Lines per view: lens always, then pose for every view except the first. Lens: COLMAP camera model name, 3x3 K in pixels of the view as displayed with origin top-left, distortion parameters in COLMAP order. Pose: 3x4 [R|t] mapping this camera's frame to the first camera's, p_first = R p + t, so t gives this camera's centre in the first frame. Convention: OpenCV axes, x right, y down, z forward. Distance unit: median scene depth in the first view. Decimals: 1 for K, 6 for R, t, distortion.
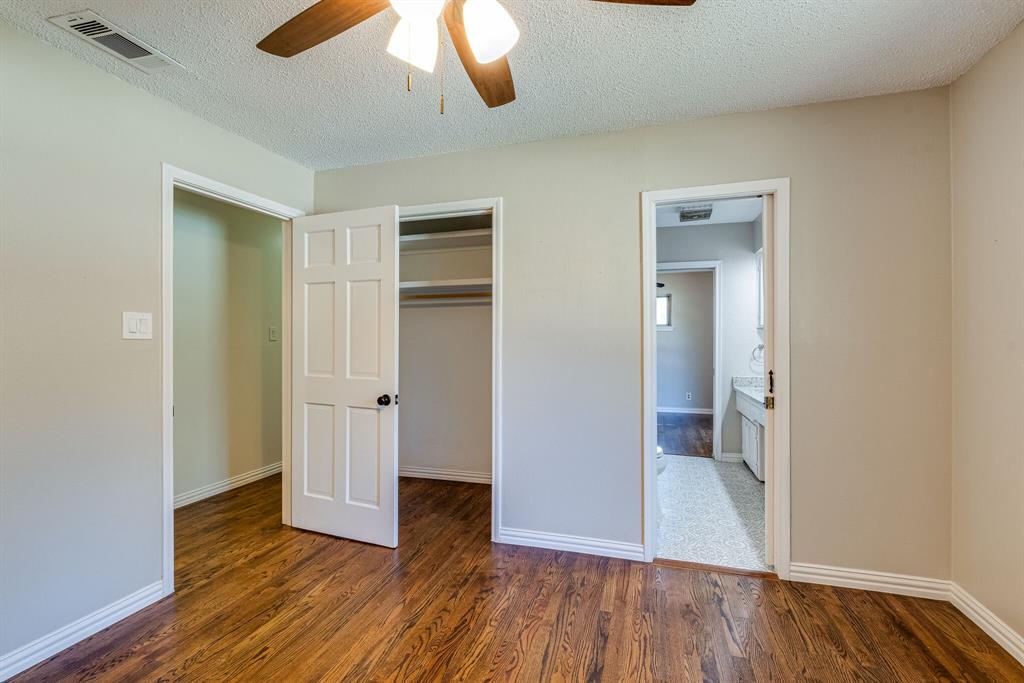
lens RADIAL K [[462.0, 0, 510.8], [0, 462.0, 340.1], [0, 0, 1]] dist [0.001944, -0.000714]
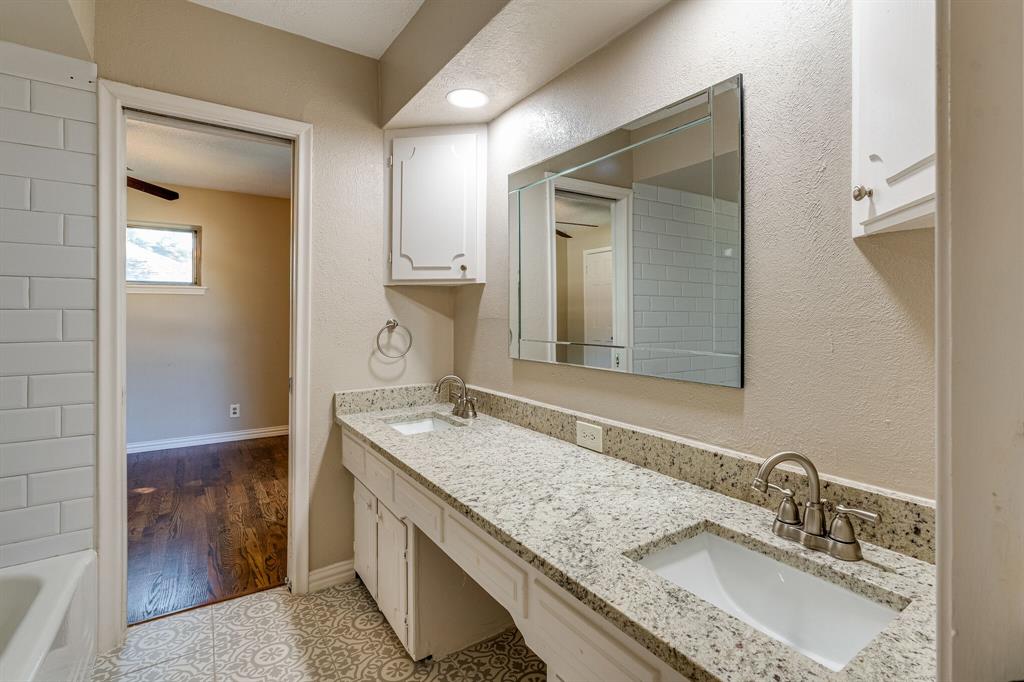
lens RADIAL K [[462.0, 0, 525.1], [0, 462.0, 311.9], [0, 0, 1]] dist [0.001944, -0.000714]
pose [[0.611242, 0.006377, 0.791418, 0.232969], [-0.004591, 0.999979, -0.004512, 0.002176], [-0.791430, -0.000875, 0.611259, 0.566389]]
